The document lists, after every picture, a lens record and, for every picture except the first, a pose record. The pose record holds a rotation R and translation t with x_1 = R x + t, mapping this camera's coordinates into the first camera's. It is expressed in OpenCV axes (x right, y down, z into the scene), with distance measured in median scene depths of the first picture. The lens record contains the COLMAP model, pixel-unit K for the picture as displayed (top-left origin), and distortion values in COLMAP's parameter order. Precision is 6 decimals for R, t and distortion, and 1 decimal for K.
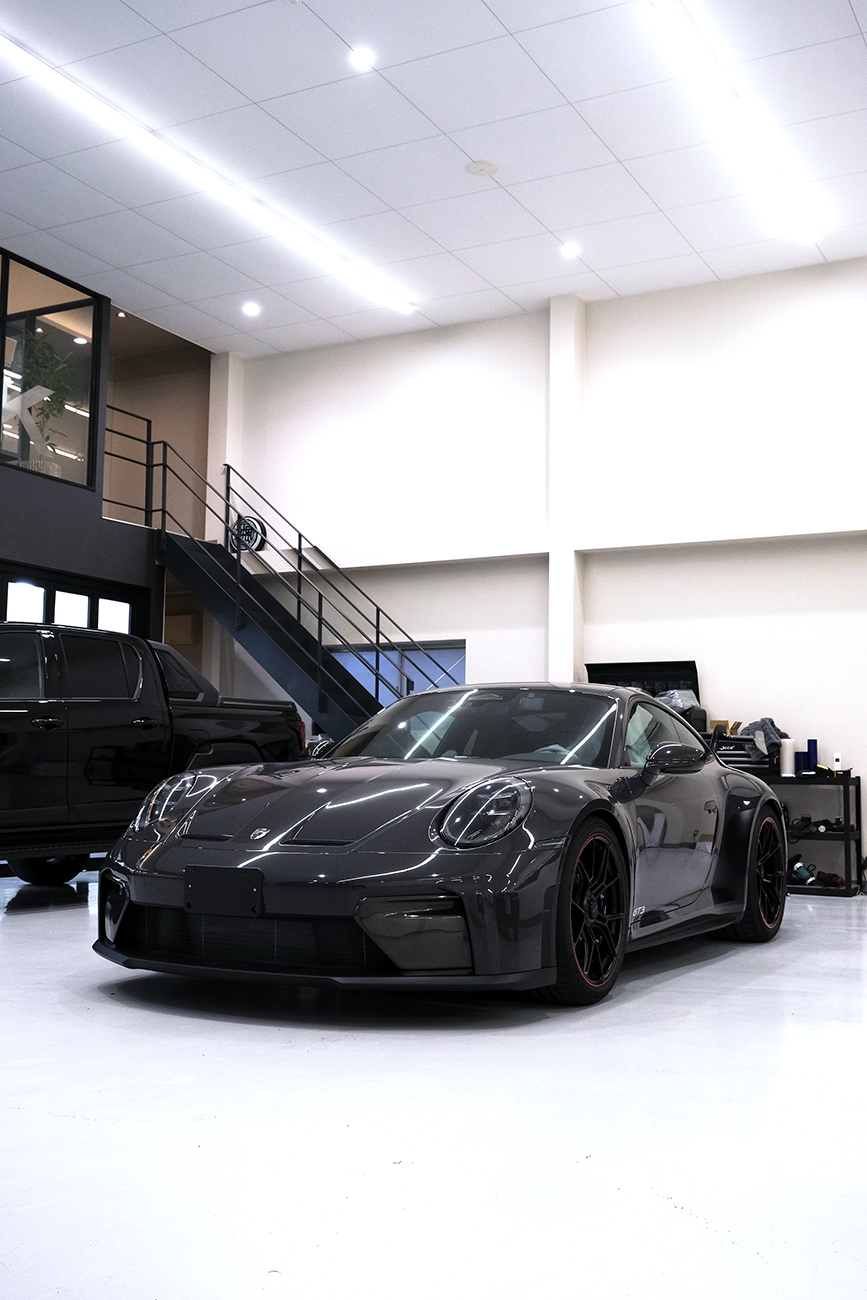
lens RADIAL K [[1318.2, 0, 433.5], [0, 1318.2, 650.0], [0, 0, 1]] dist [0.015634, 0.014942]
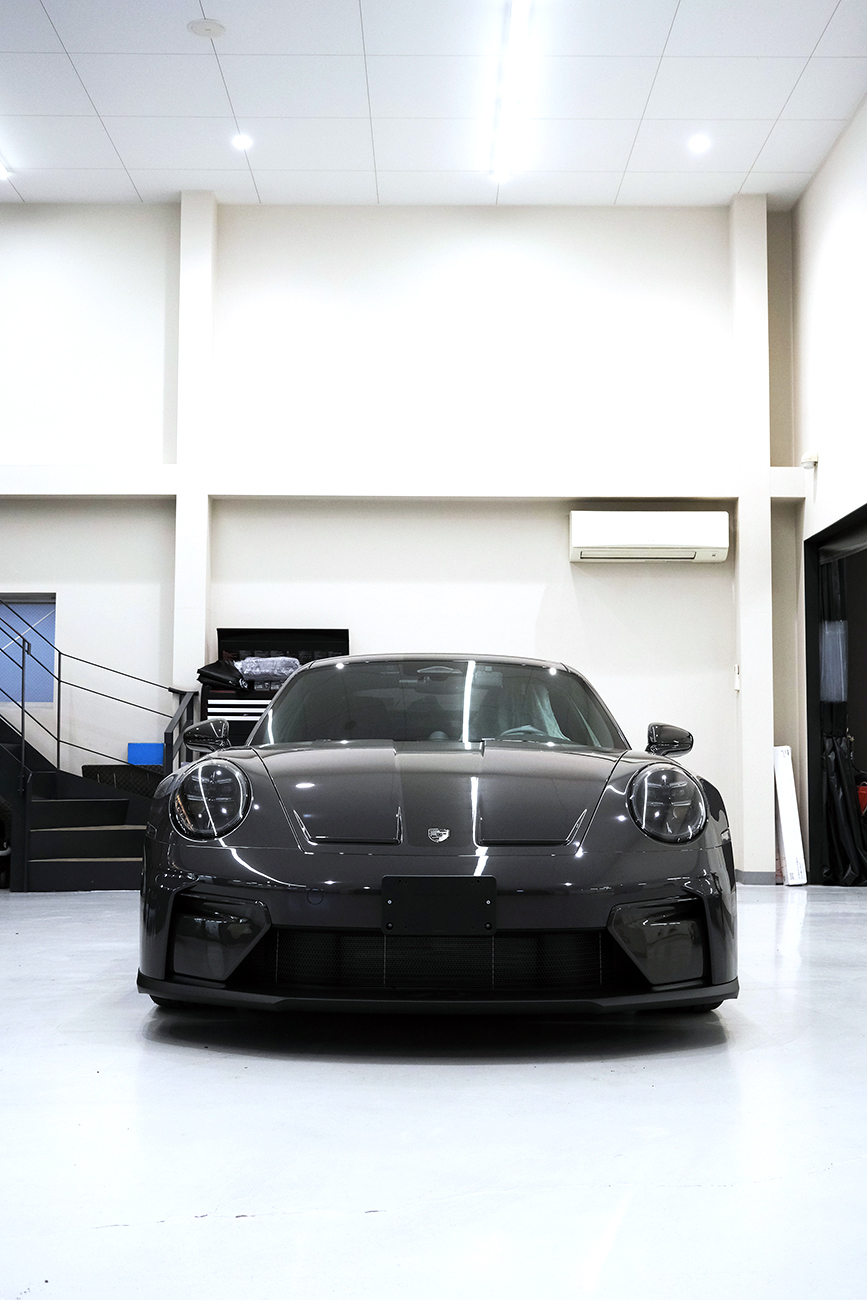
lens RADIAL K [[1508.7, 0, 433.5], [0, 1508.7, 650.0], [0, 0, 1]] dist [0.019247, 0.007895]
pose [[0.887994, 0.027157, 0.459053, -0.209780], [-0.038791, 0.999120, 0.015932, 0.003590], [-0.458216, -0.031955, 0.888266, 0.063370]]
